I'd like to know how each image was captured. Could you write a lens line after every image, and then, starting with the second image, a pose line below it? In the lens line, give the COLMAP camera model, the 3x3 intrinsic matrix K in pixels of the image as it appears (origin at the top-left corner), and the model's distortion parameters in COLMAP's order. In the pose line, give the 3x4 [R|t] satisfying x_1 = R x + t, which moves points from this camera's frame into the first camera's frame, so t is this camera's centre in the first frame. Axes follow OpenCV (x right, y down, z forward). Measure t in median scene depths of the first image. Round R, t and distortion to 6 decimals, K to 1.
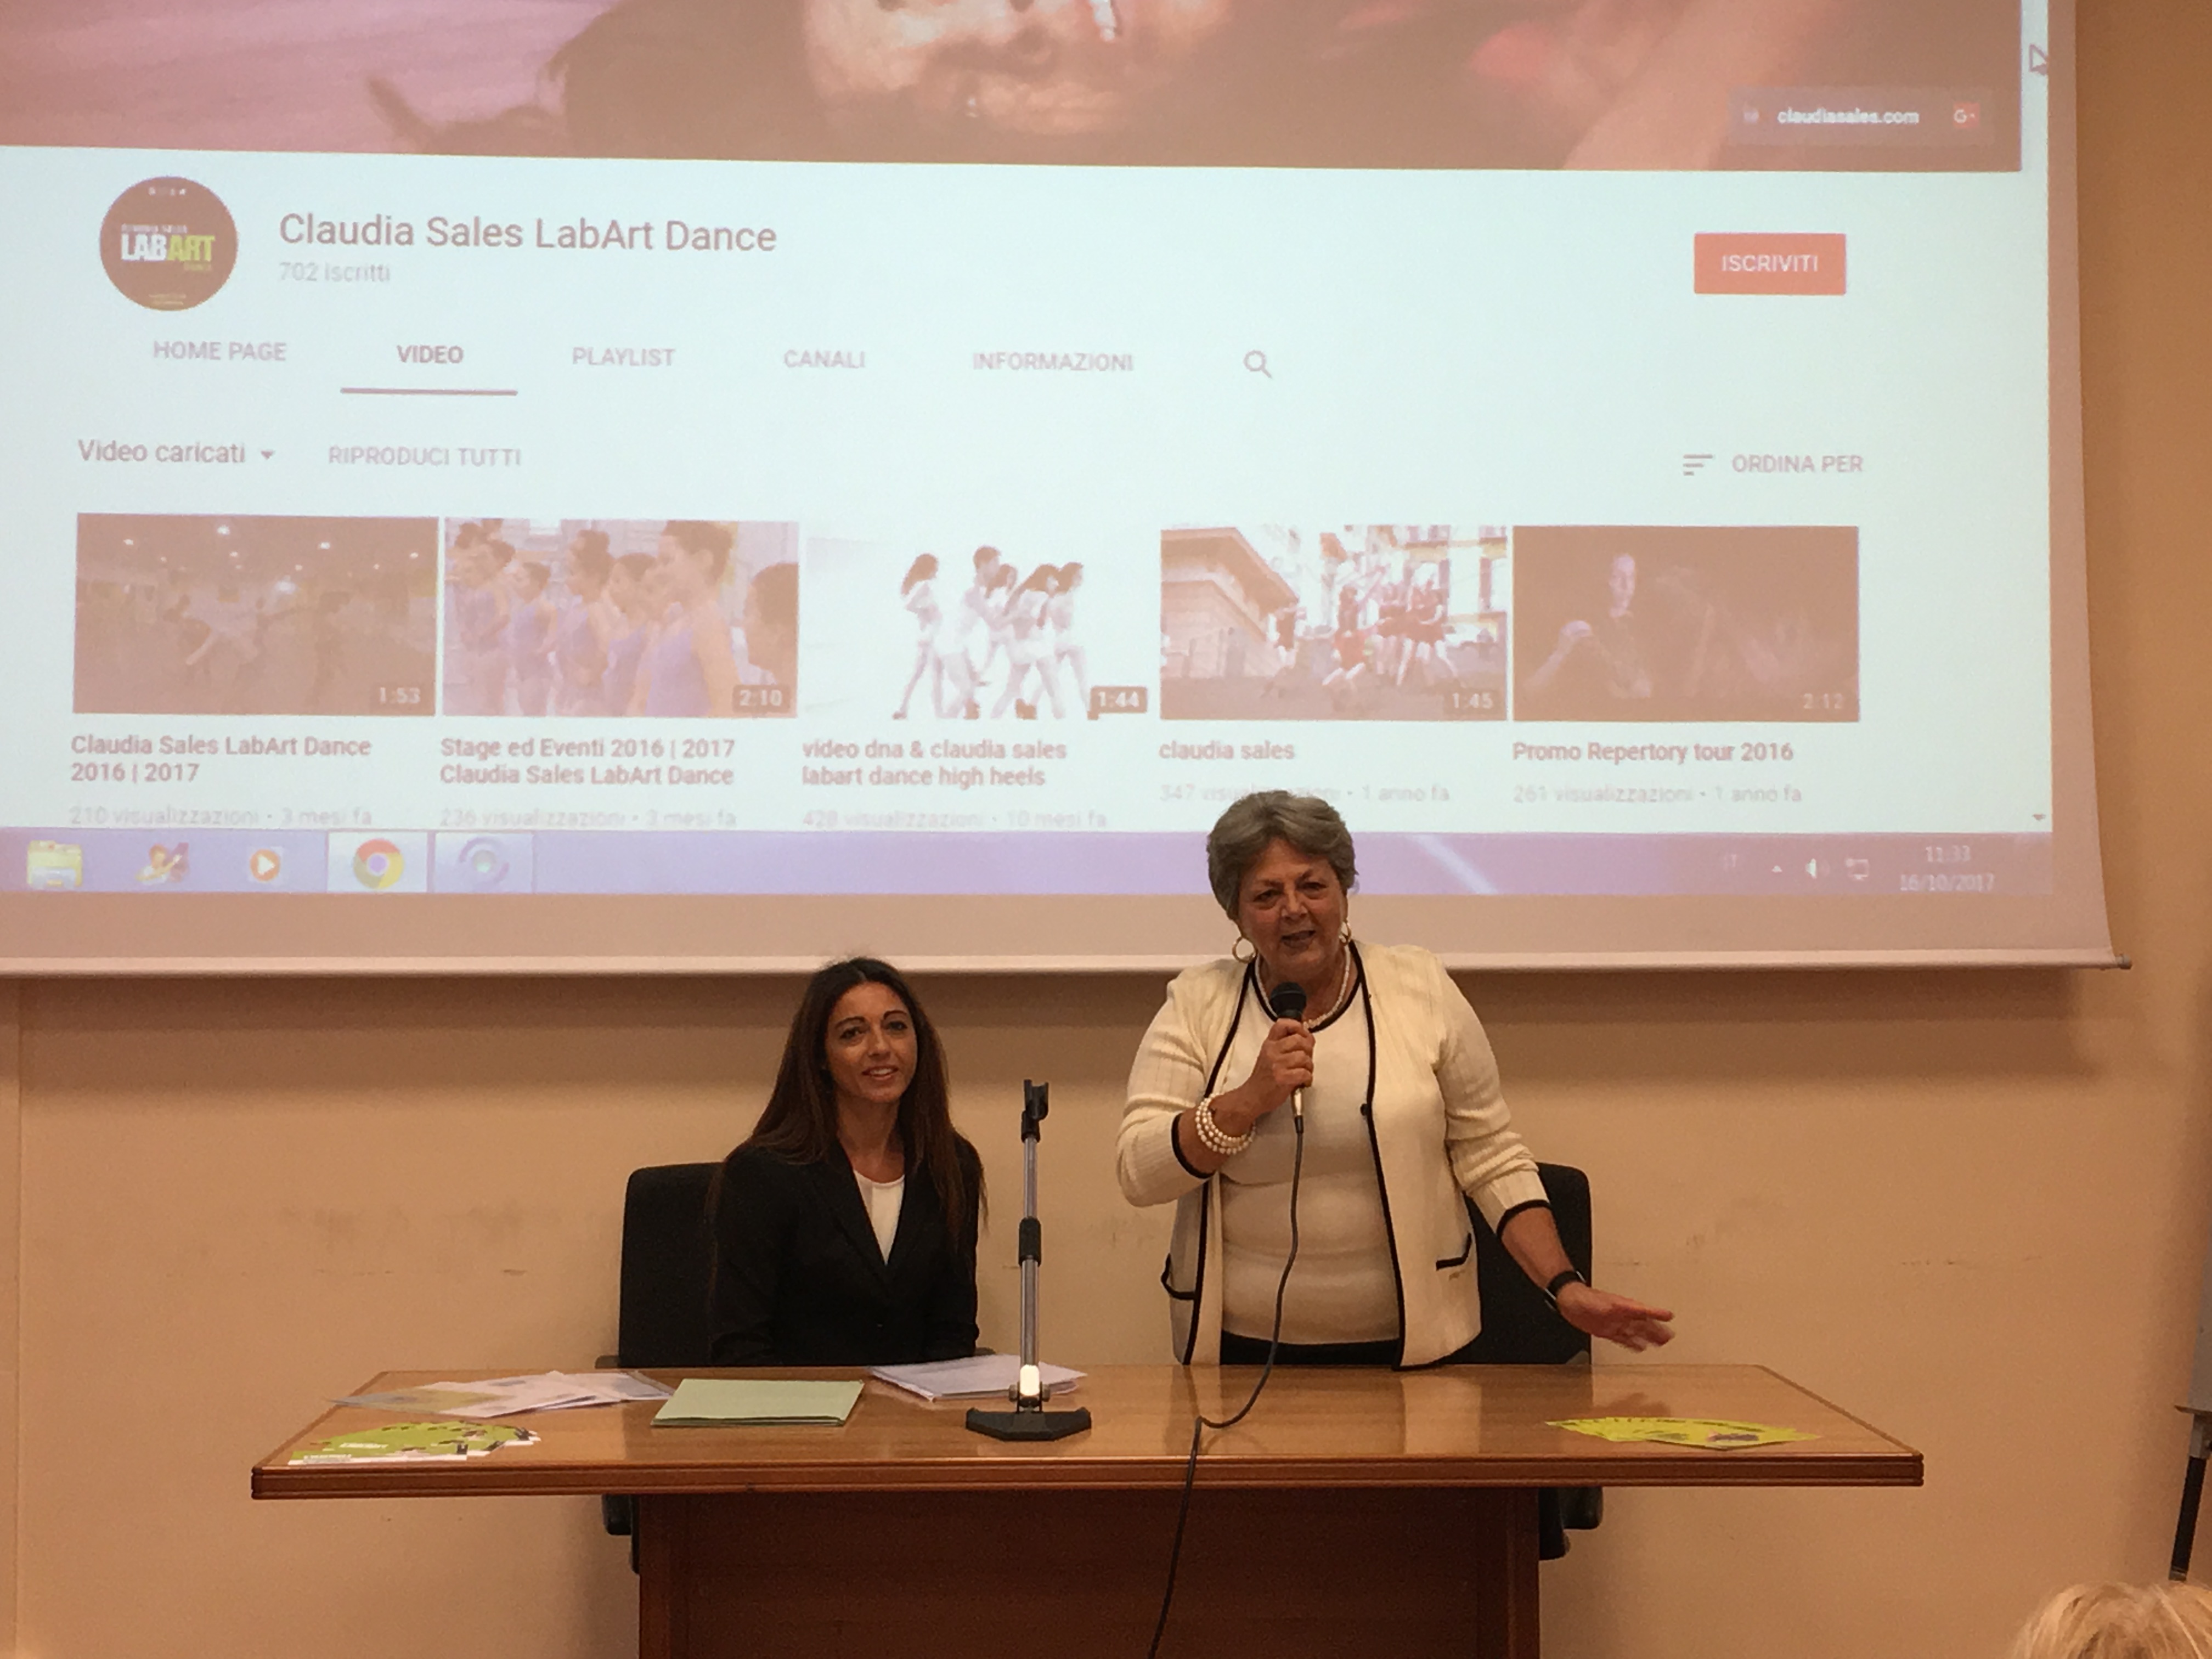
lens RADIAL K [[4012.9, 0, 1111.9], [0, 4012.9, 904.1], [0, 0, 1]] dist [0.104005, 0.000000]
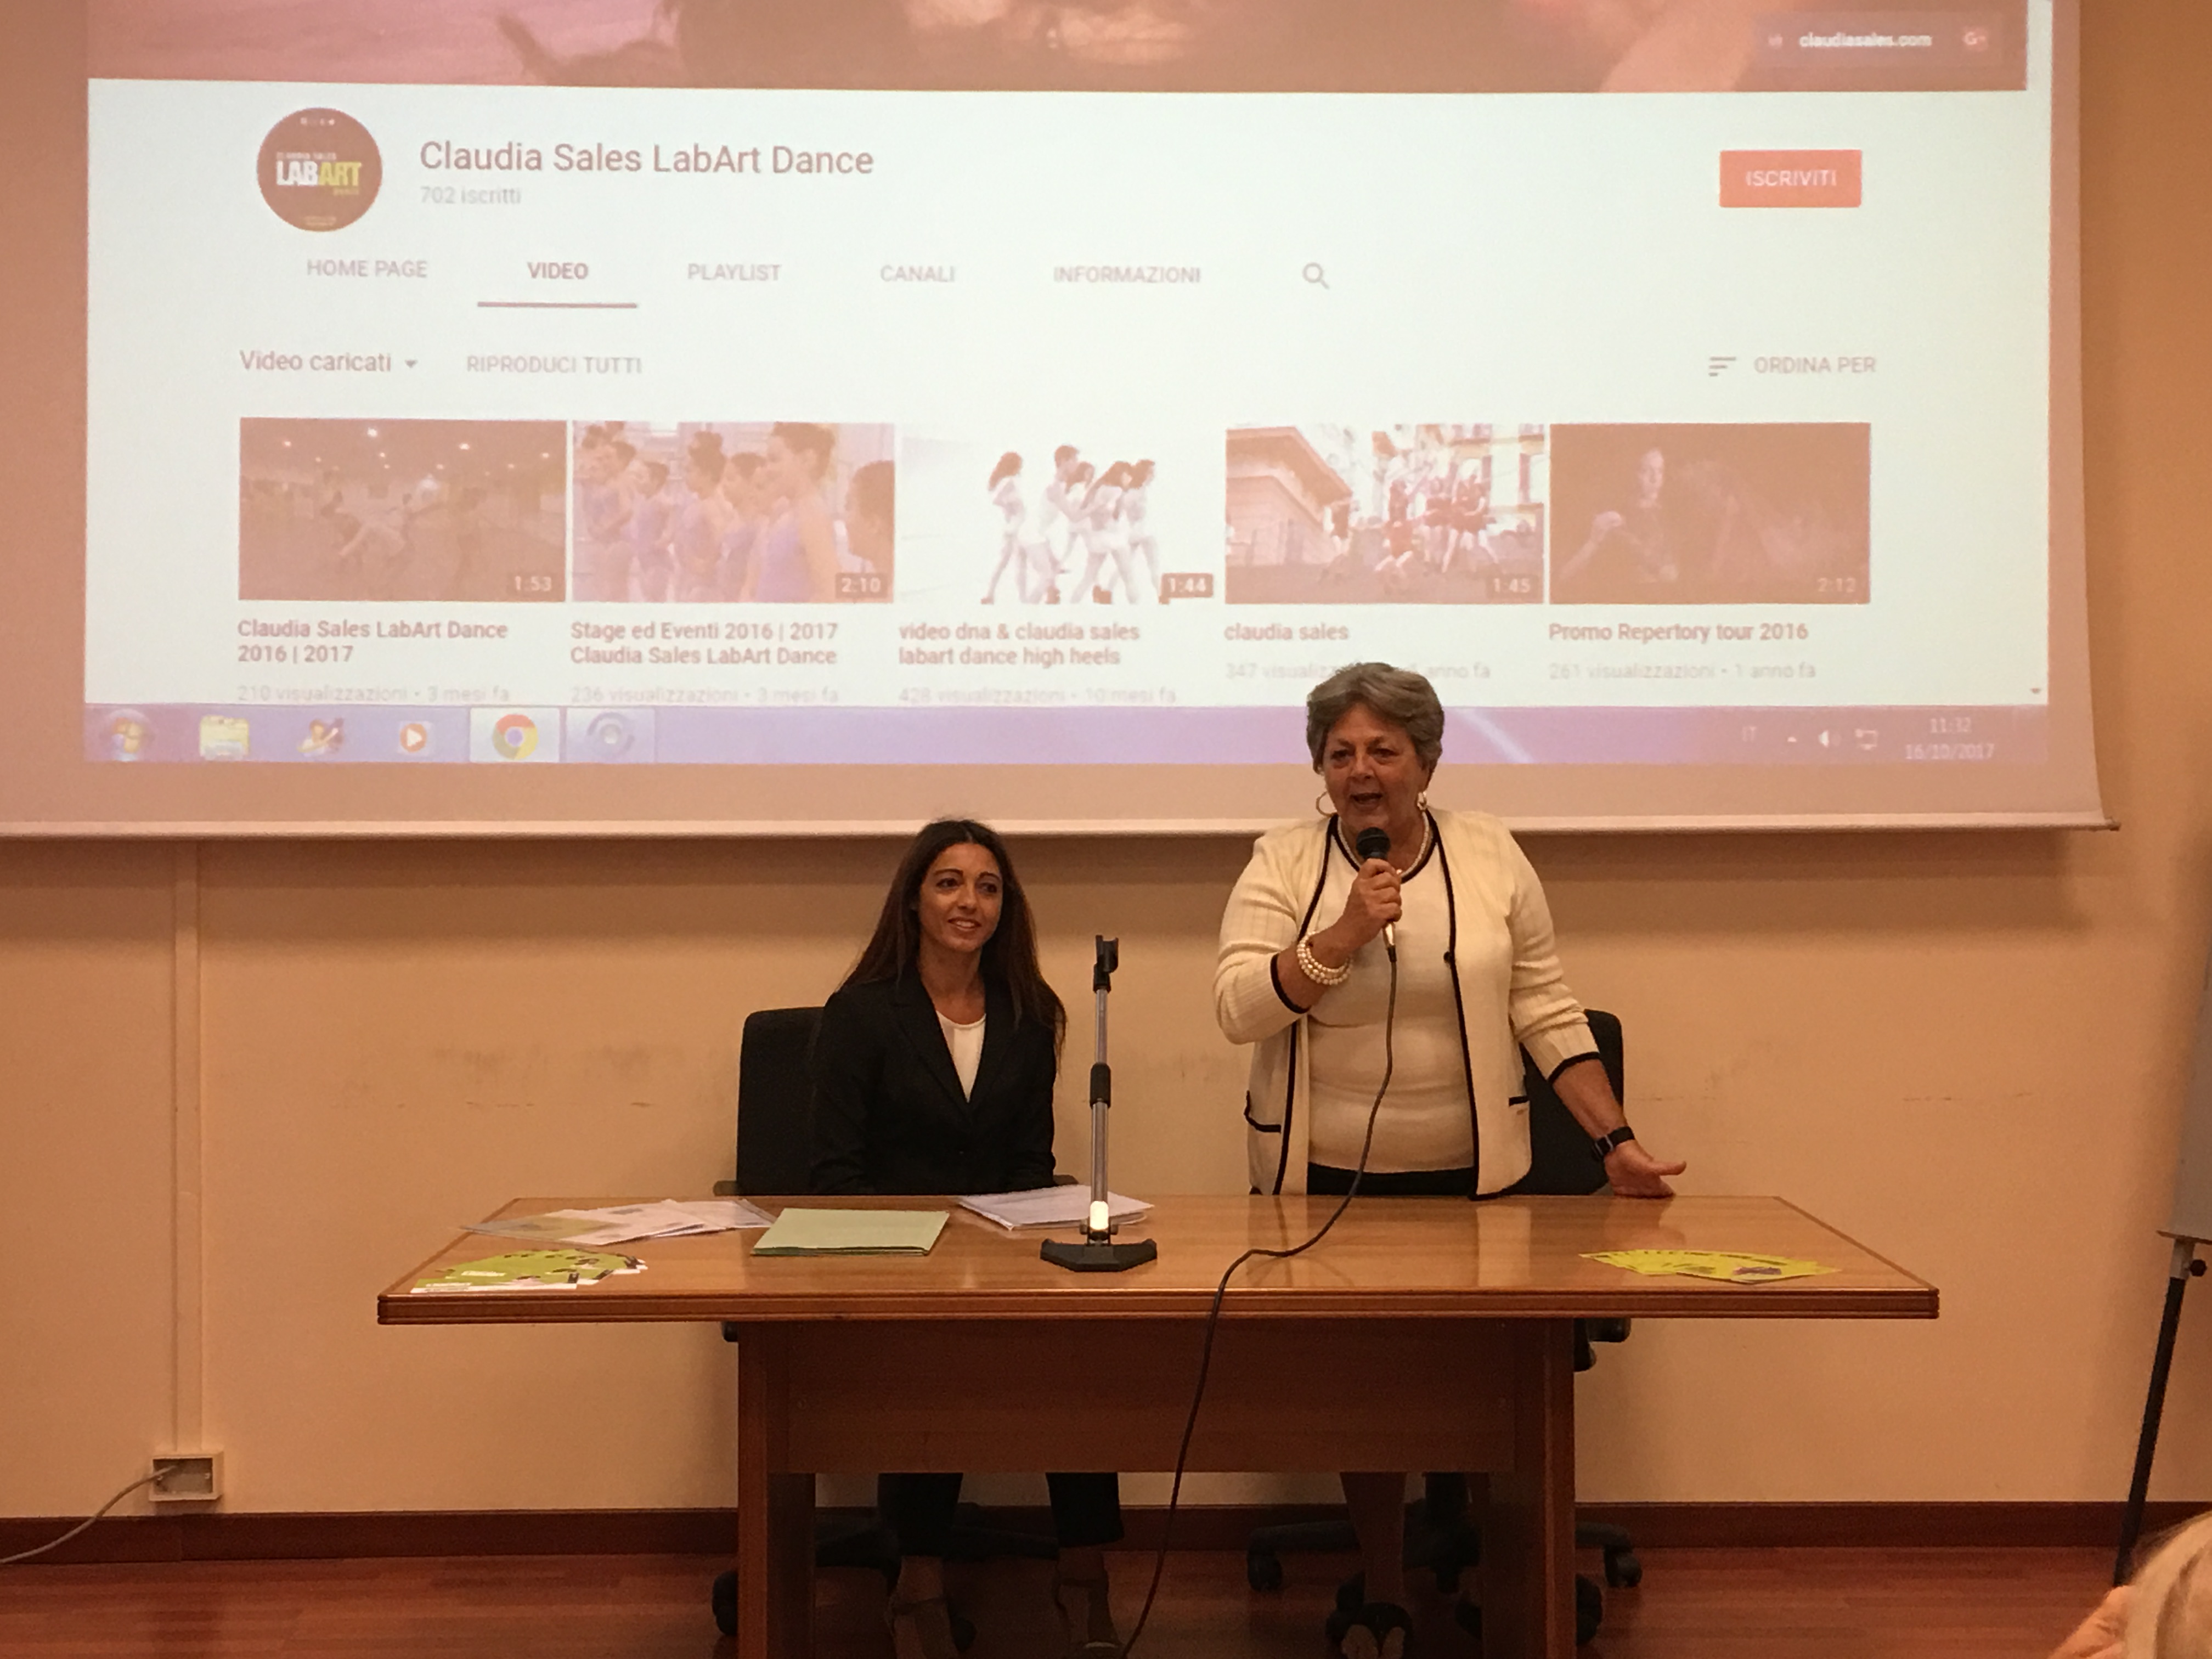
lens RADIAL K [[3225.9, 0, 1114.6], [0, 3225.9, 904.6], [0, 0, 1]] dist [0.092315, 0.000000]
pose [[0.999585, -0.000179, -0.028796, 0.007192], [0.001318, 0.999217, 0.039550, 0.000999], [0.028766, -0.039571, 0.998803, 0.117319]]
